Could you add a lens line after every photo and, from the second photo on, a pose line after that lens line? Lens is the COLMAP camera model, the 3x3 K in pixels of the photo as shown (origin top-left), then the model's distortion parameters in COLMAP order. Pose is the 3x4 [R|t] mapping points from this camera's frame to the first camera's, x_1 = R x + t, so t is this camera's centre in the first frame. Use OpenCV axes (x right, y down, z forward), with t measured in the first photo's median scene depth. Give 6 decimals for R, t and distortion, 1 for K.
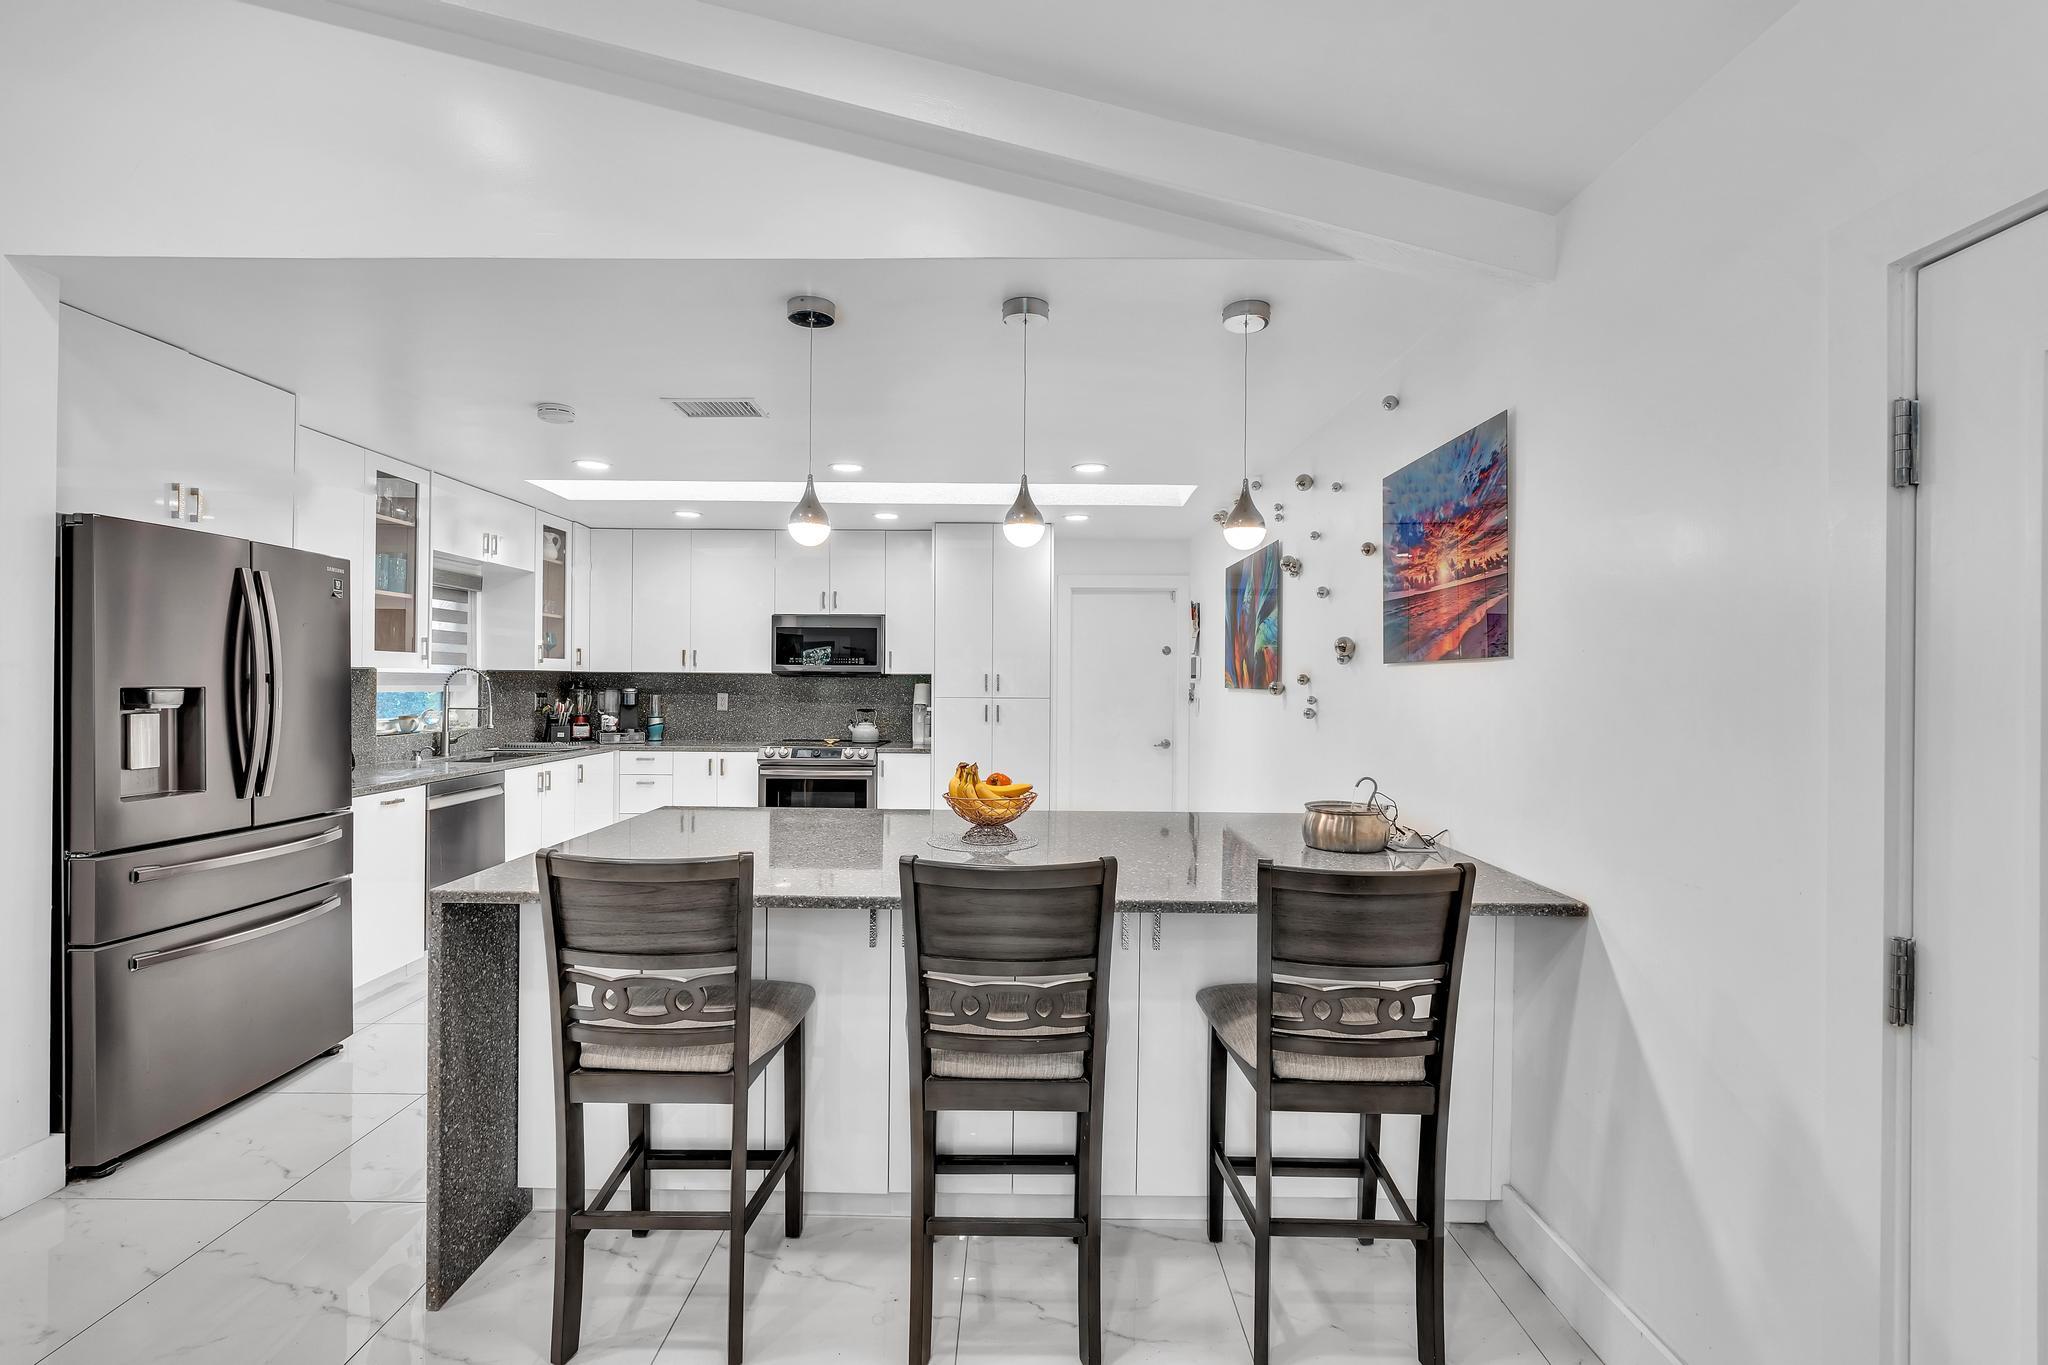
lens RADIAL K [[921.6, 0, 1021.1], [0, 921.6, 683.4], [0, 0, 1]] dist [-0.010427, 0.003769]
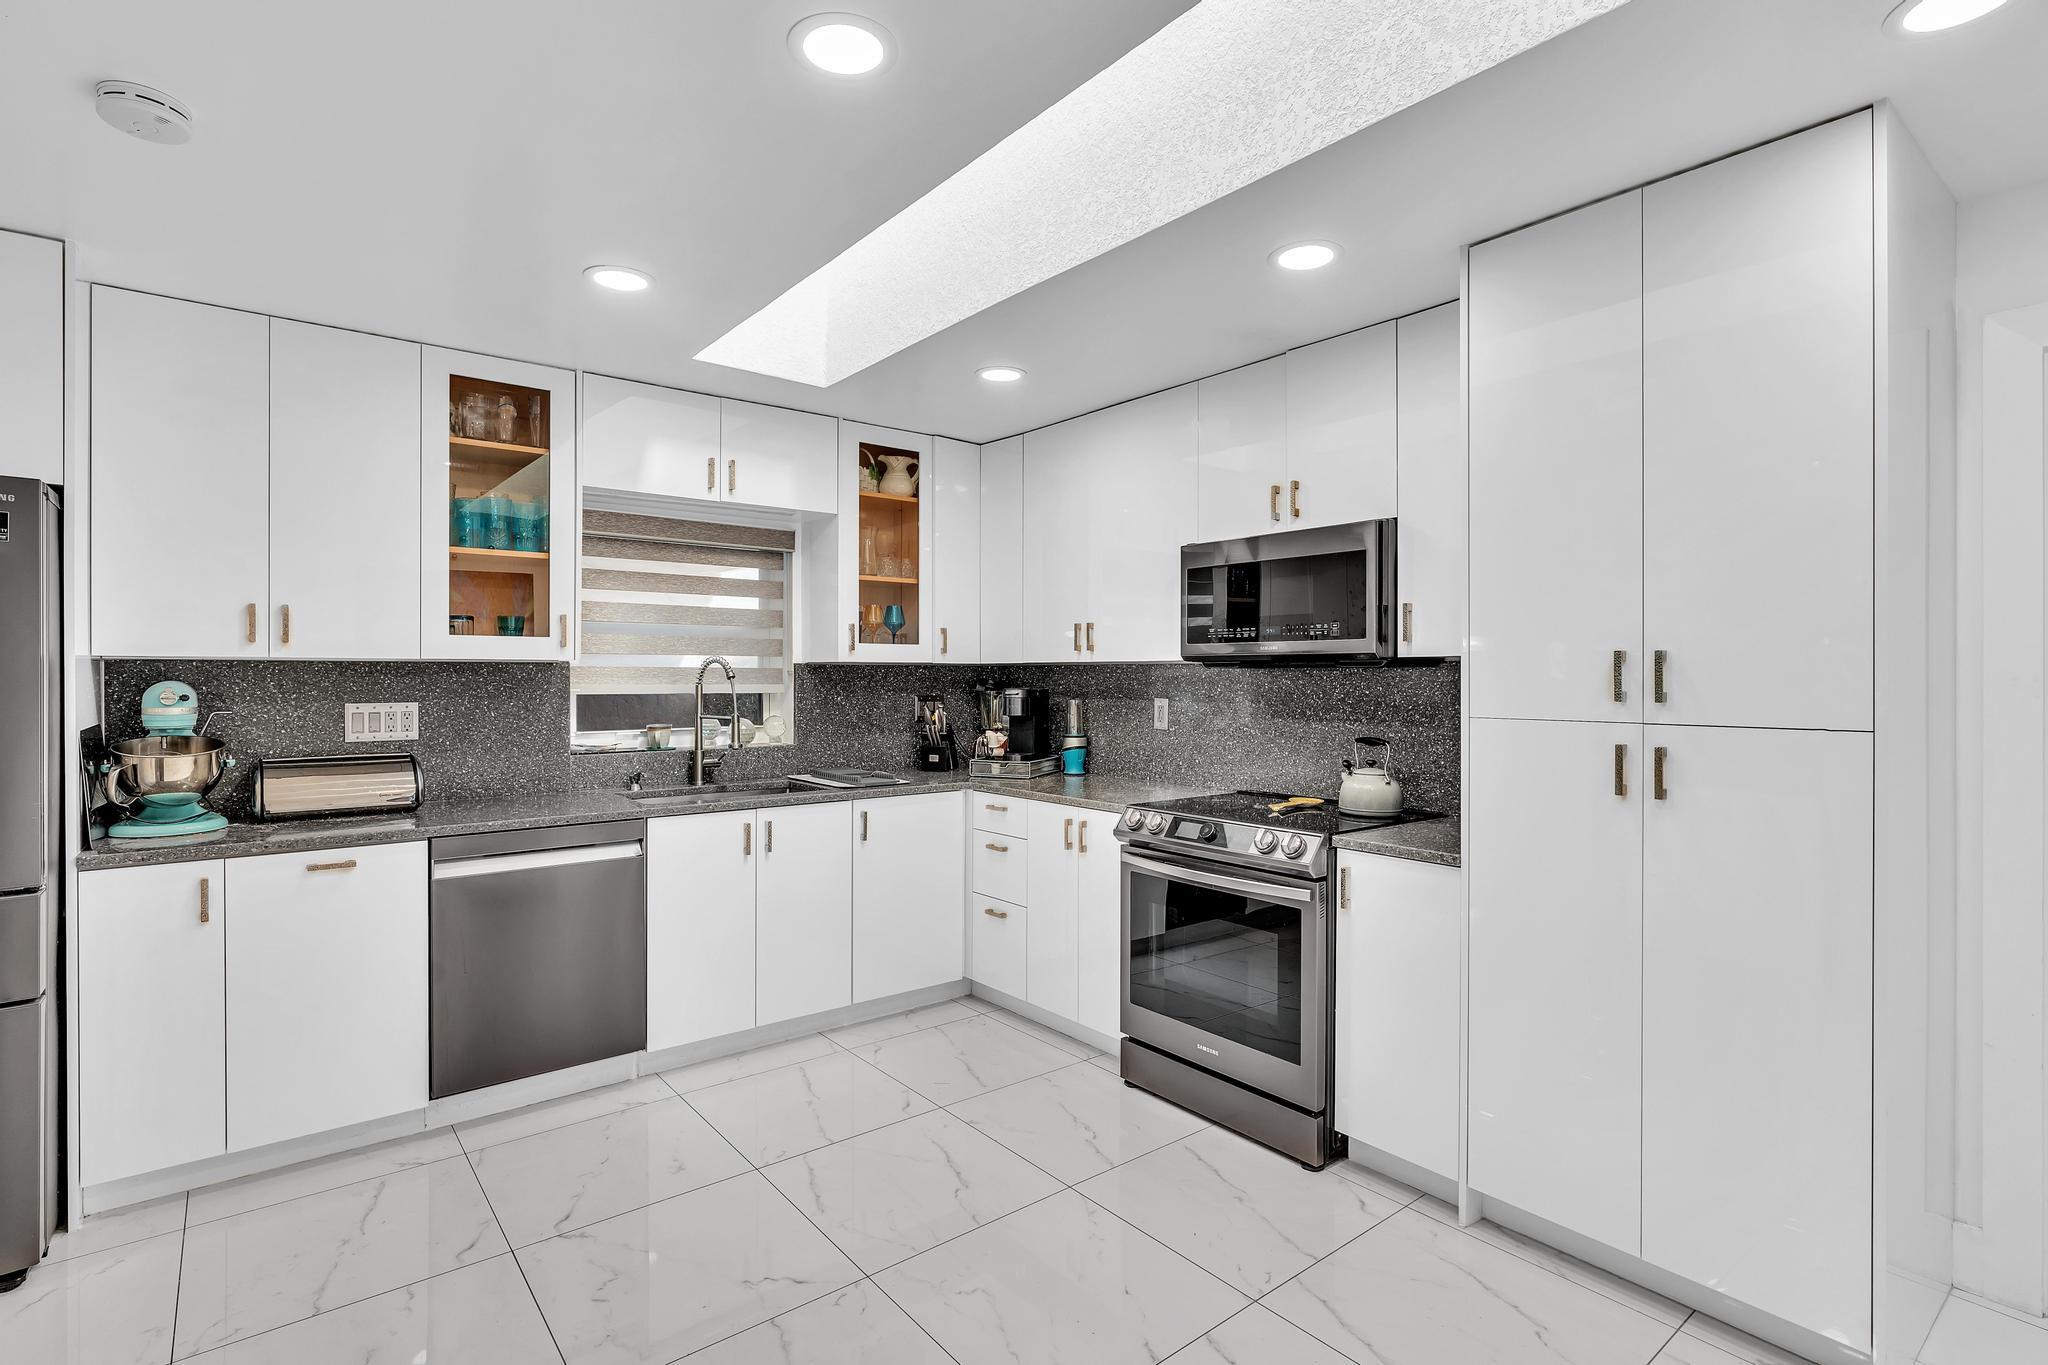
lens RADIAL K [[984.8, 0, 1018.7], [0, 984.8, 676.6], [0, 0, 1]] dist [-0.003133, 0.000763]
pose [[0.627680, -0.005581, -0.778452, 0.099229], [0.001459, 0.999981, -0.005992, 0.000711], [0.778470, 0.002626, 0.627676, 0.600619]]
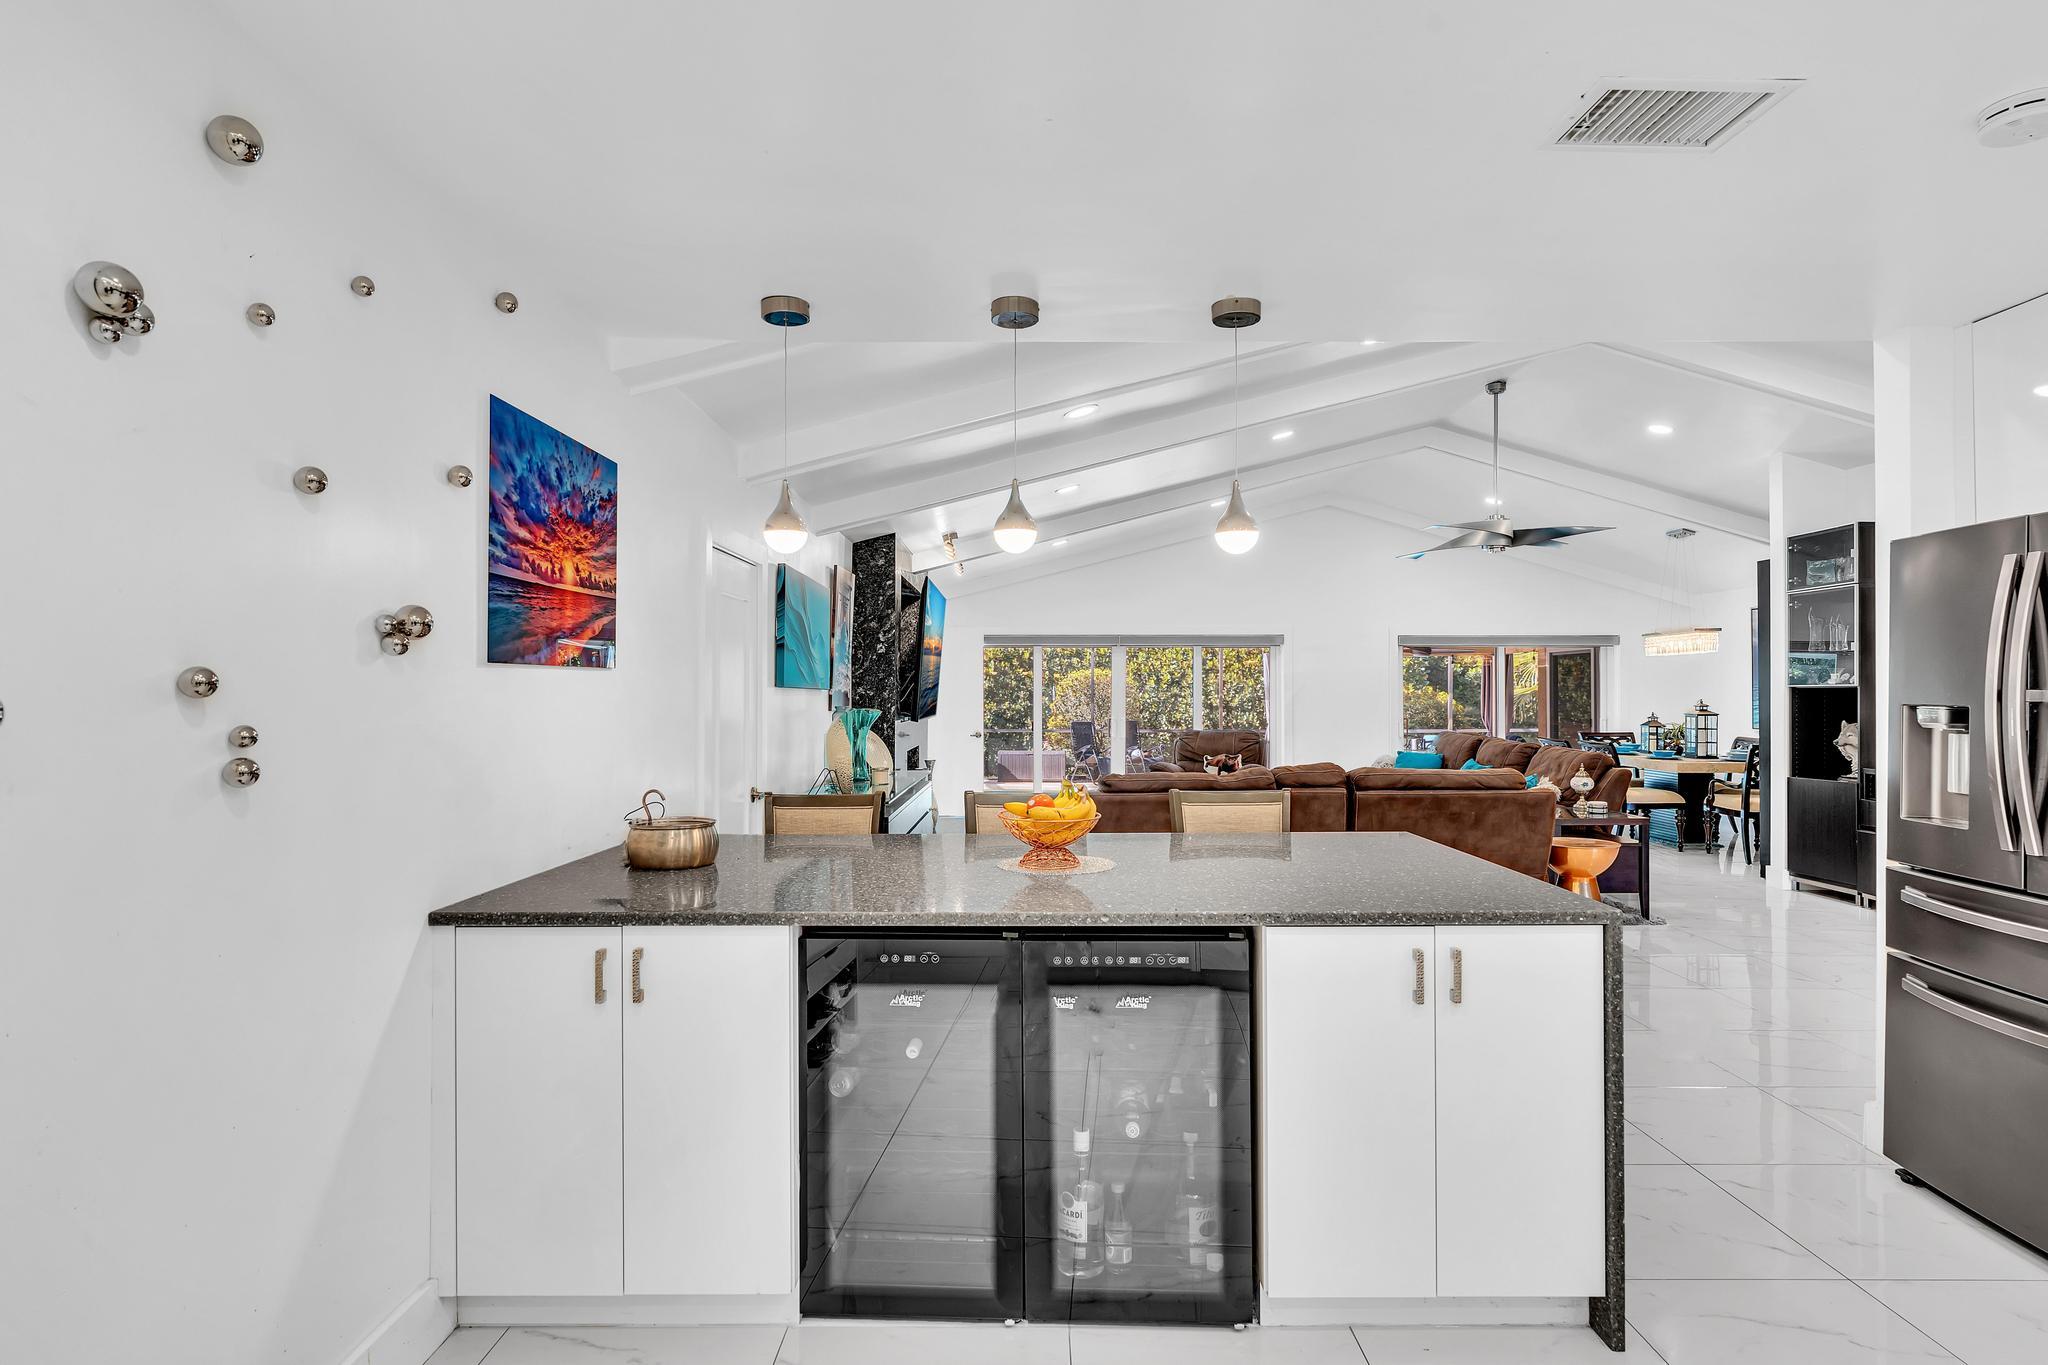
lens RADIAL K [[1066.6, 0, 1021.9], [0, 1066.6, 688.0], [0, 0, 1]] dist [-0.009362, 0.002431]
pose [[-0.999955, -0.007534, 0.005818, -0.005674], [-0.007534, 0.999972, 0.000088, -0.002567], [-0.005819, 0.000044, -0.999983, 0.891380]]
